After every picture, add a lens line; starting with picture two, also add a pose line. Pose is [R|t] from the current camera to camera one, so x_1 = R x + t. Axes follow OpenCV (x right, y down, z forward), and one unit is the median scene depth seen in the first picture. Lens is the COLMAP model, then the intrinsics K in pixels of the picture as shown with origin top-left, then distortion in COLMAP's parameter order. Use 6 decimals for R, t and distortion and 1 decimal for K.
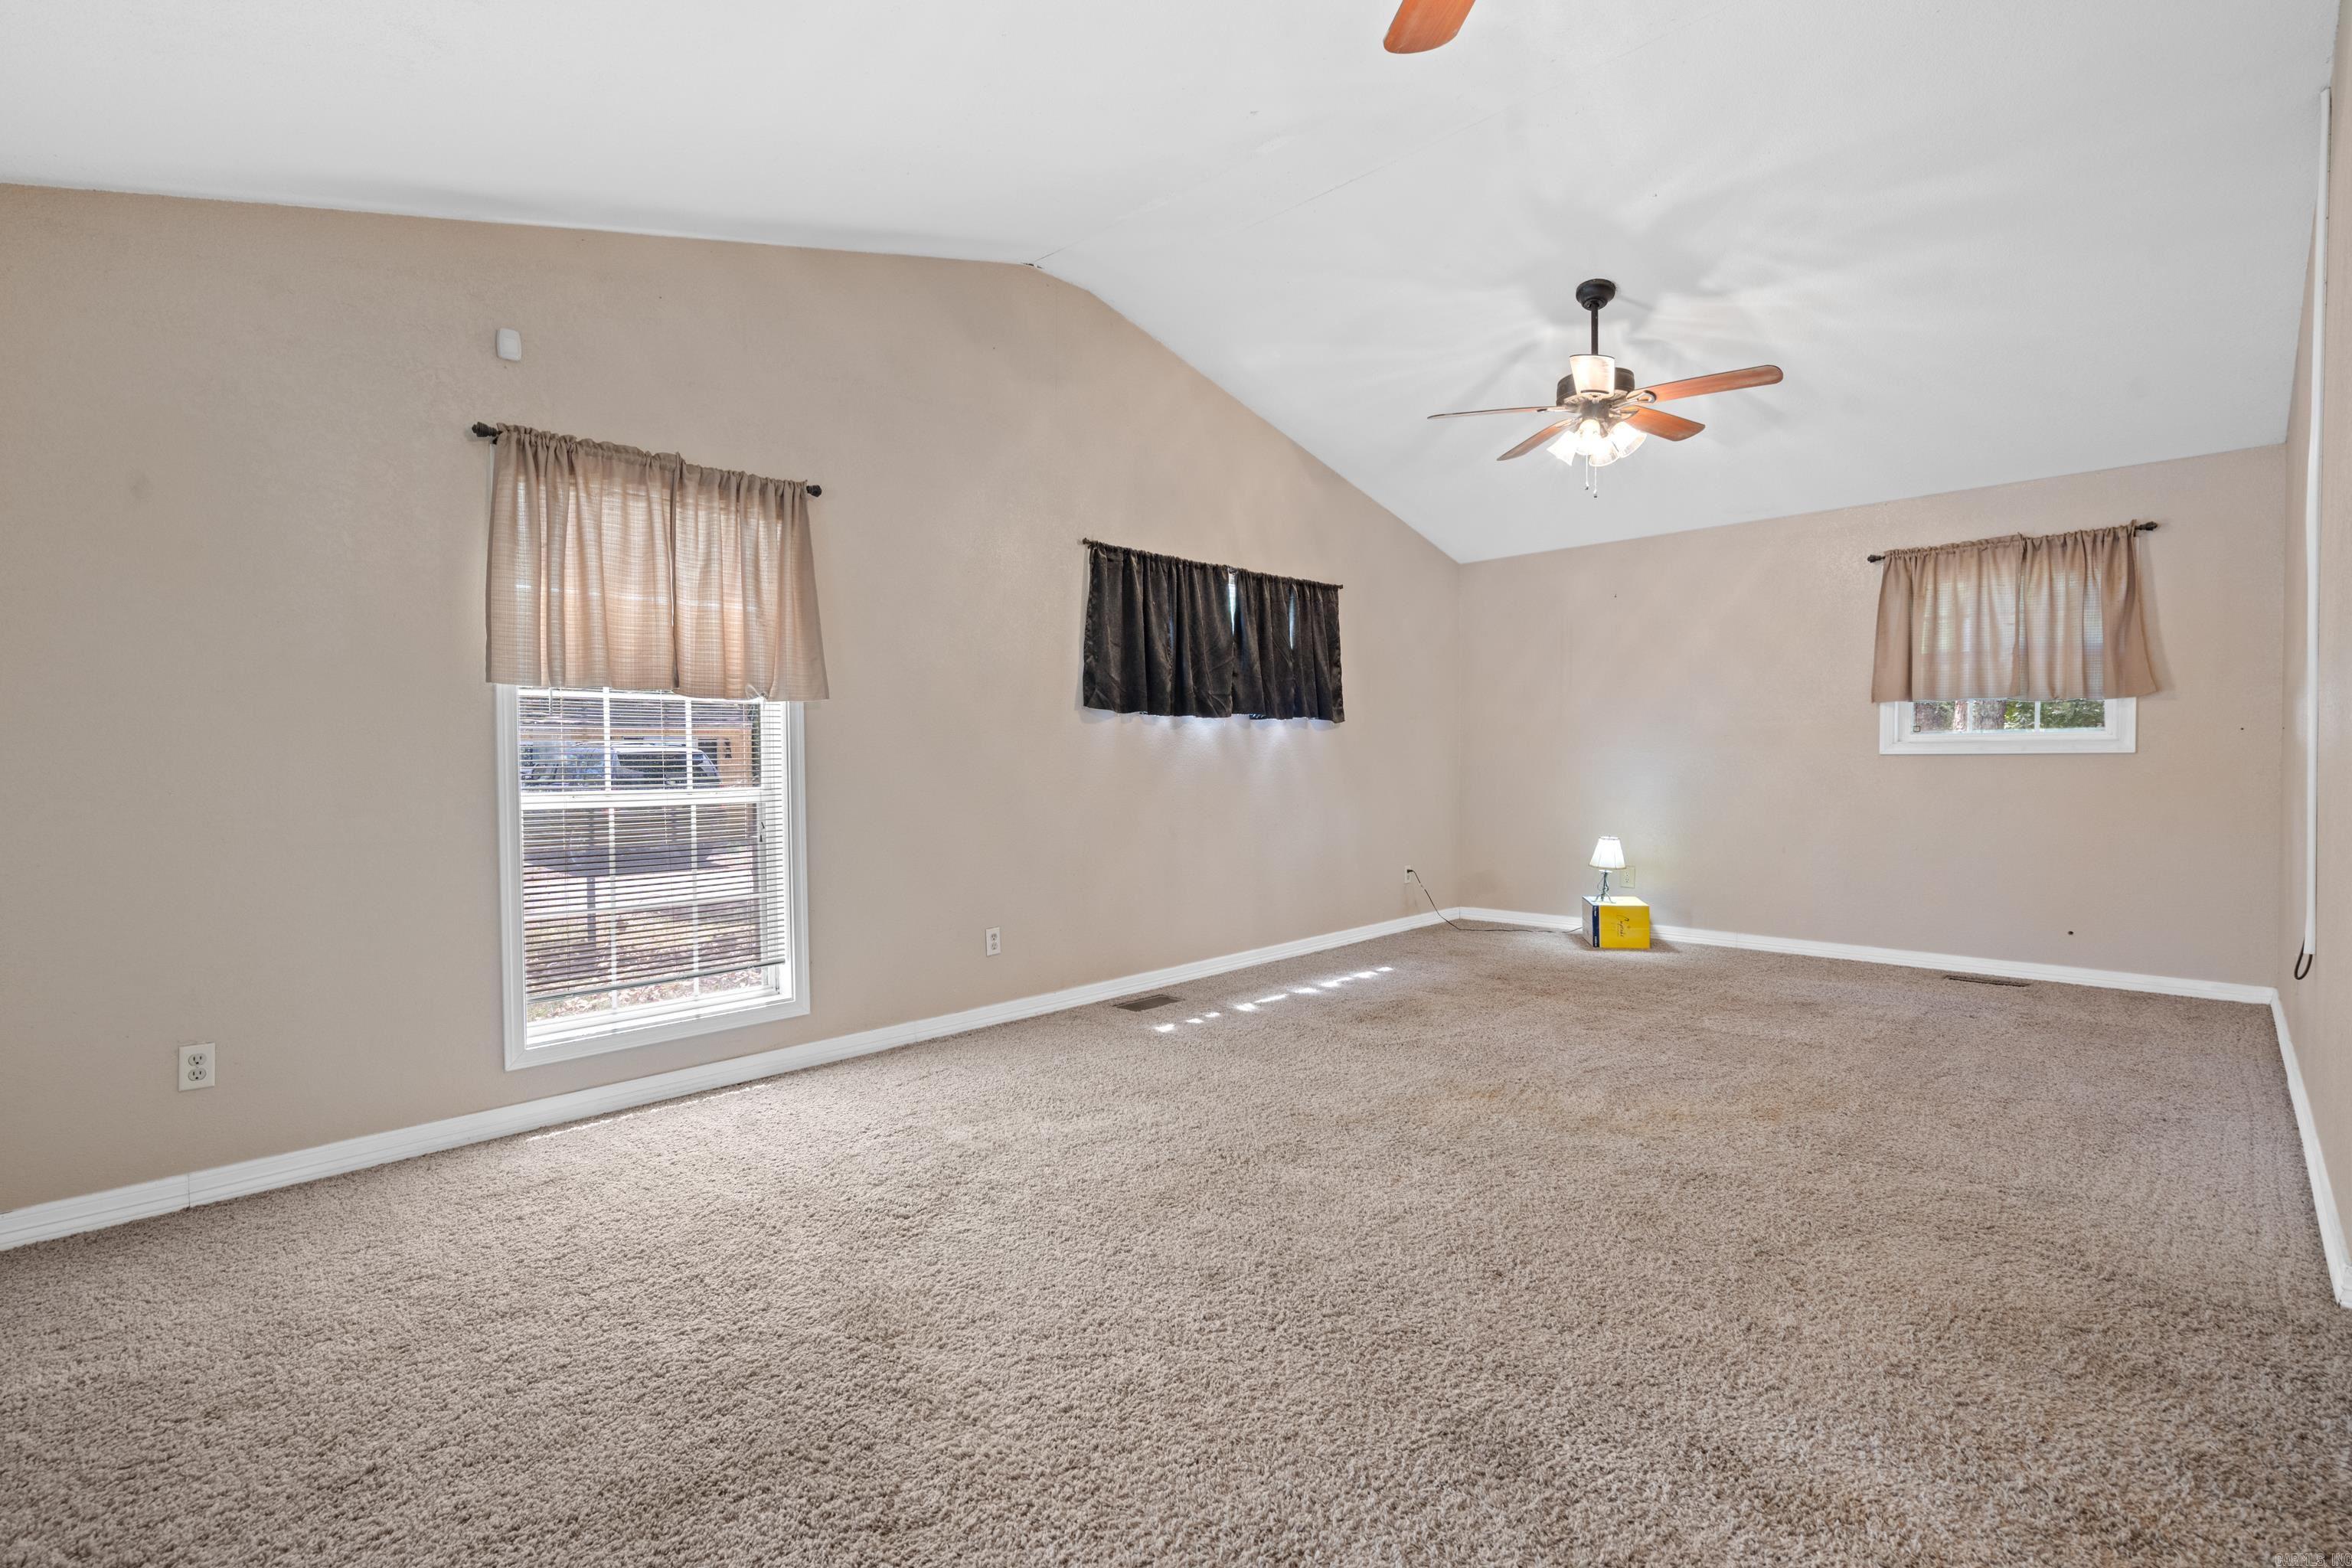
lens RADIAL K [[1099.4, 0, 1182.2], [0, 1099.4, 780.3], [0, 0, 1]] dist [-0.004592, -0.000103]
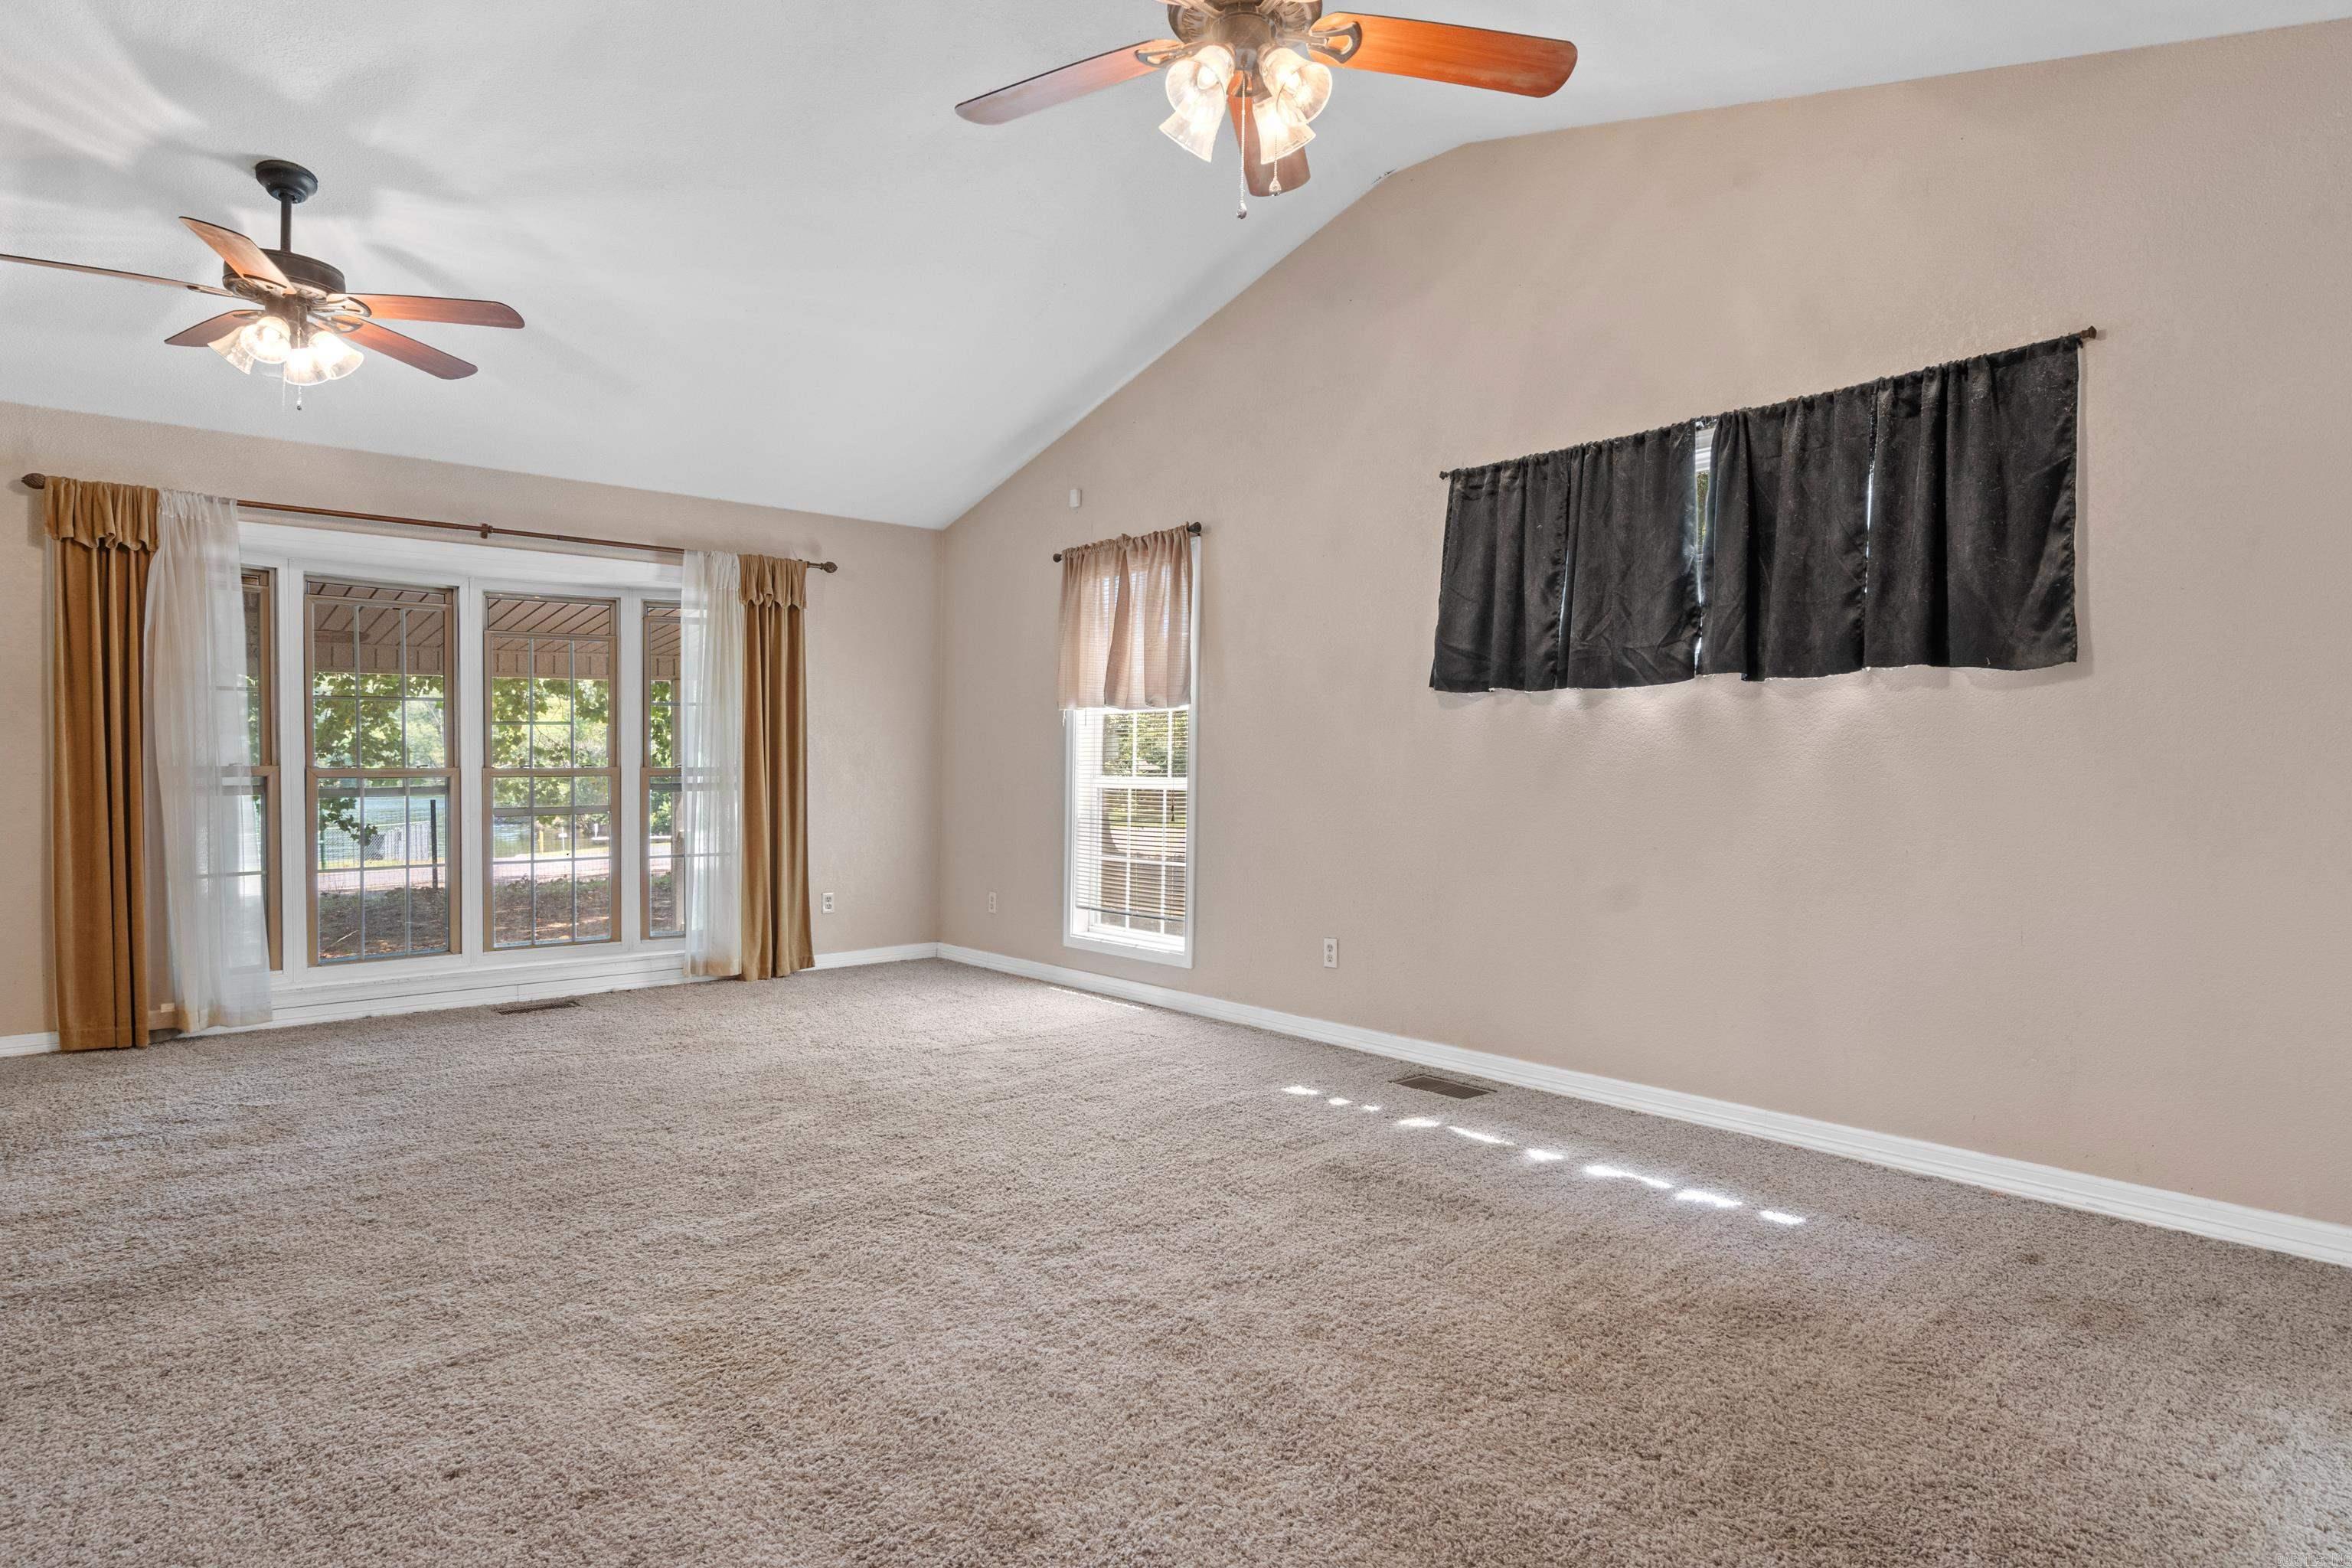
lens RADIAL K [[1274.3, 0, 1228.6], [0, 1274.3, 805.2], [0, 0, 1]] dist [0.000066, 0.001179]
pose [[-0.078694, 0.039603, -0.996112, 0.829103], [-0.017653, 0.998999, 0.041112, -0.018457], [0.996742, 0.020820, -0.077917, 0.920730]]
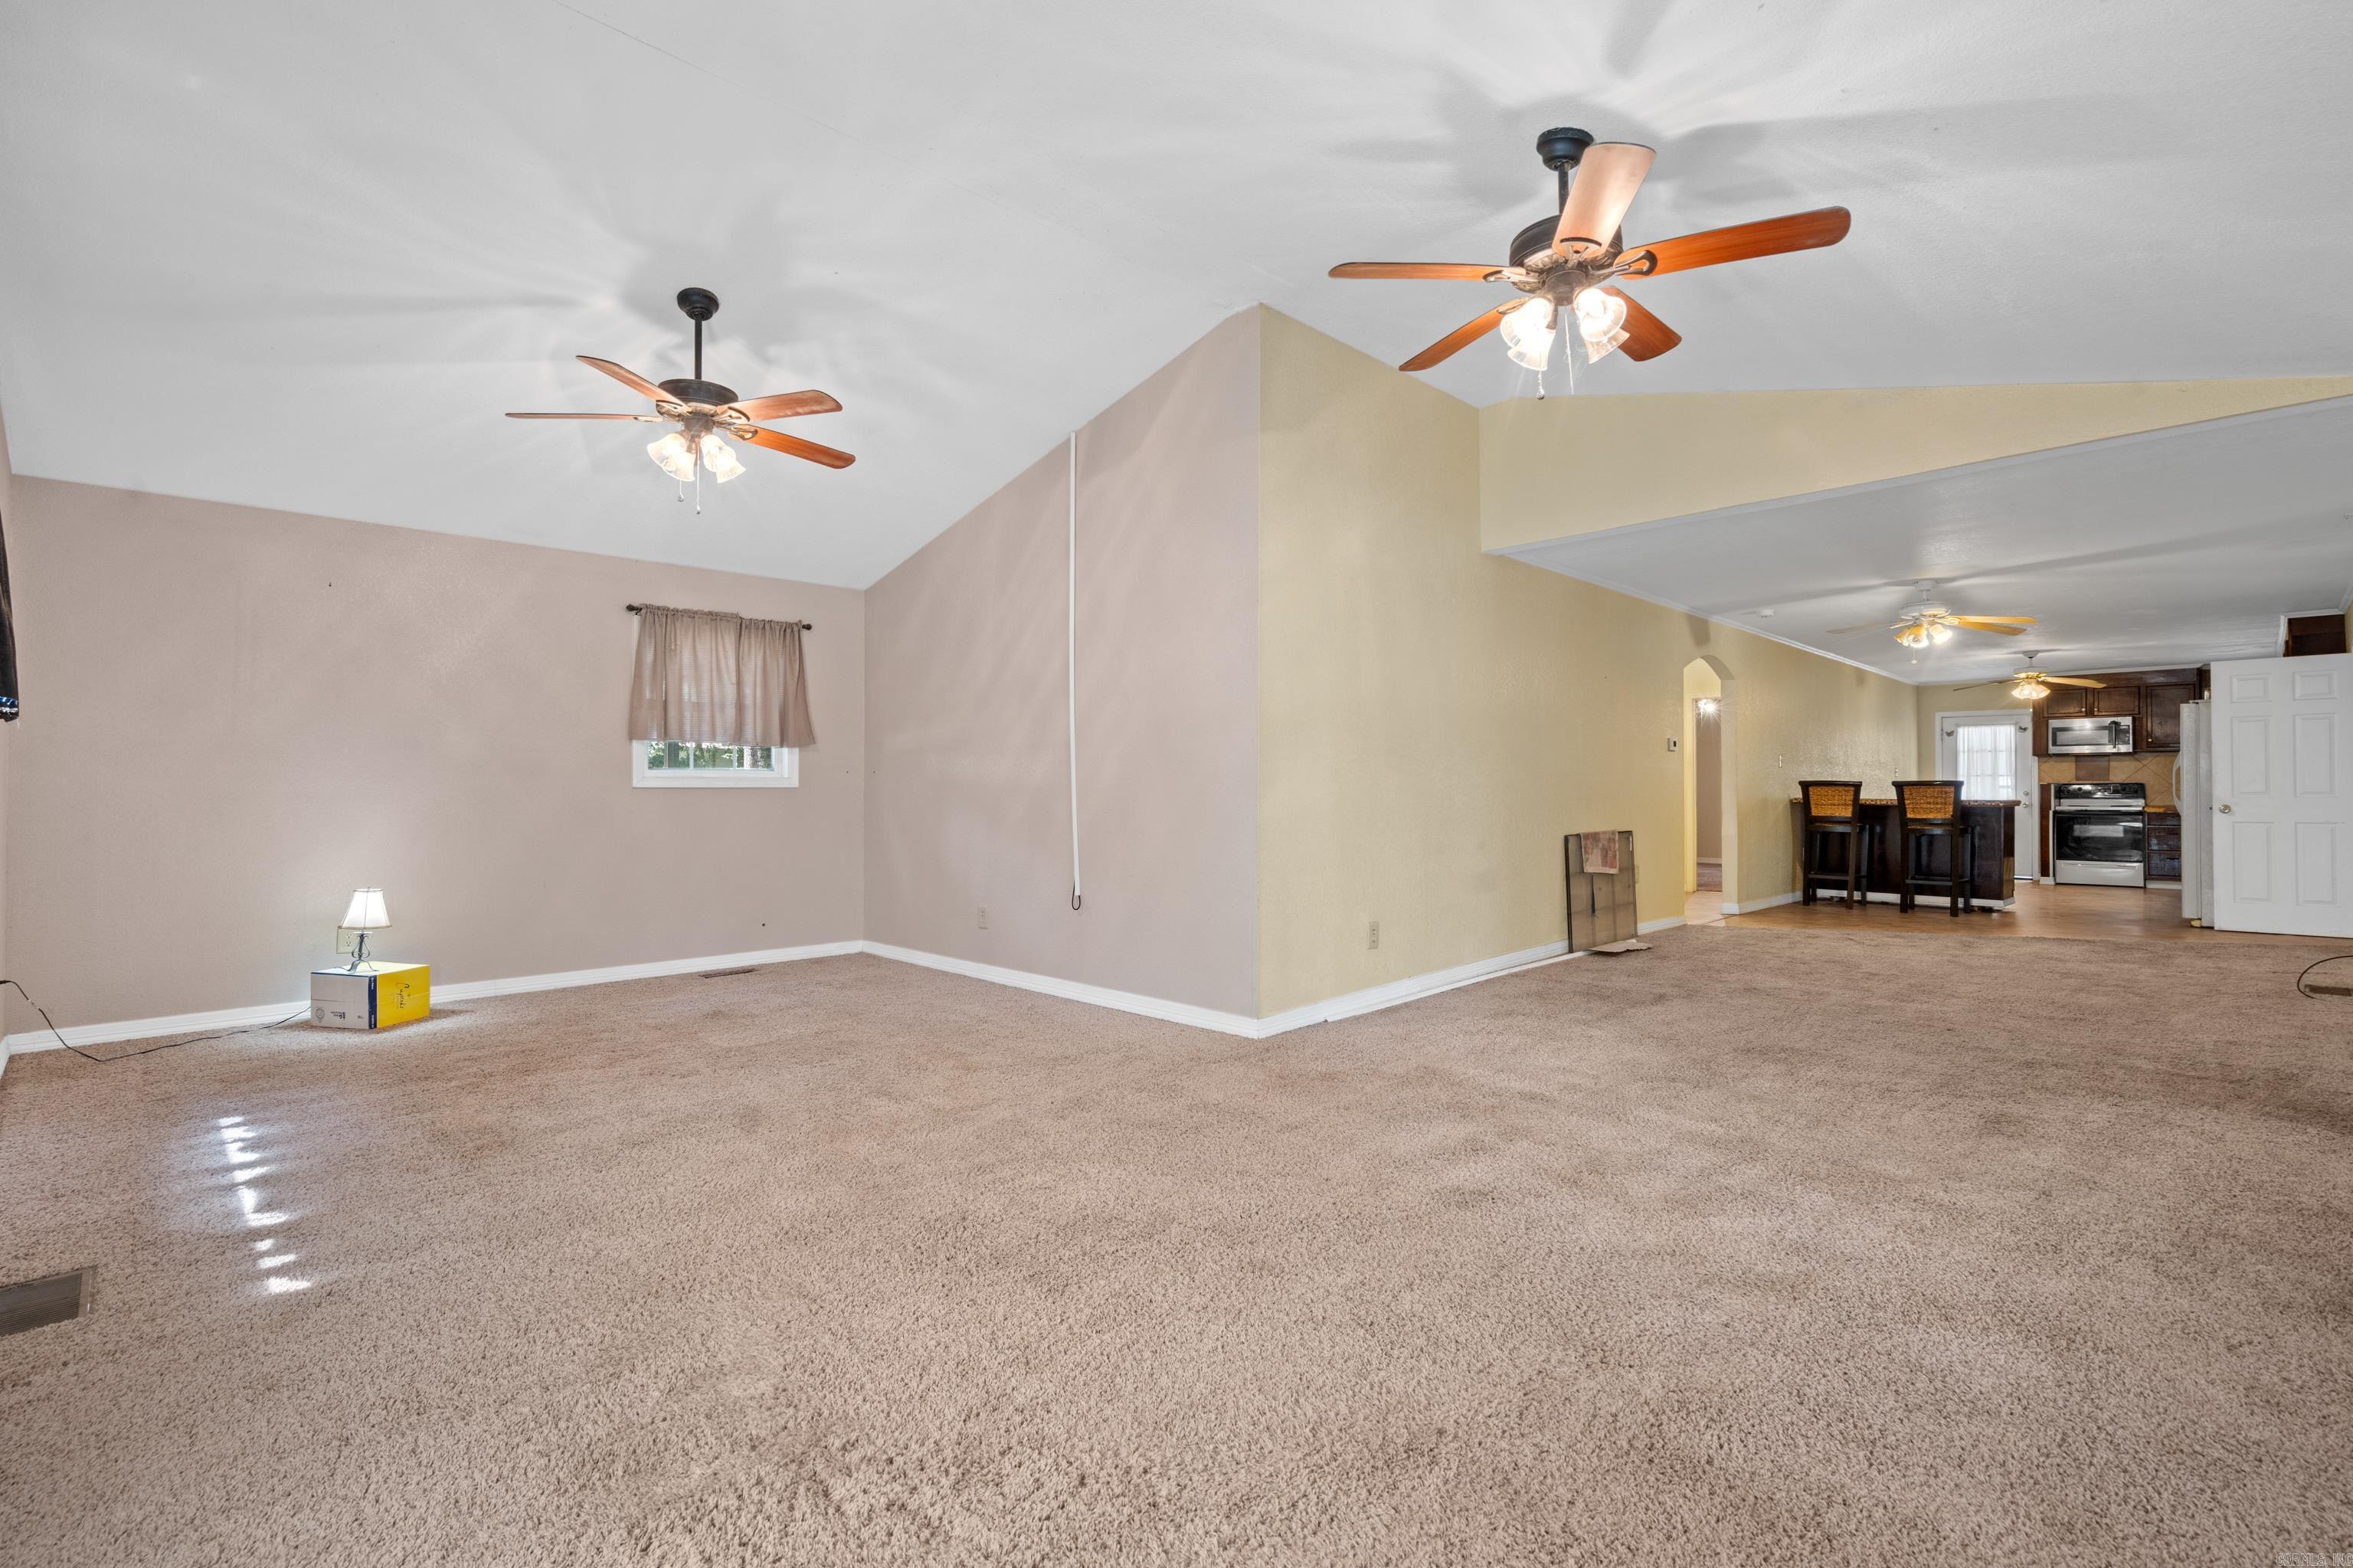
lens RADIAL K [[1075.0, 0, 1167.8], [0, 1075.0, 785.8], [0, 0, 1]] dist [-0.000714, 0.000524]
pose [[0.027709, 0.008541, 0.999580, -0.476847], [0.026629, 0.999602, -0.009279, -0.001663], [-0.999261, 0.026875, 0.027471, 0.495185]]
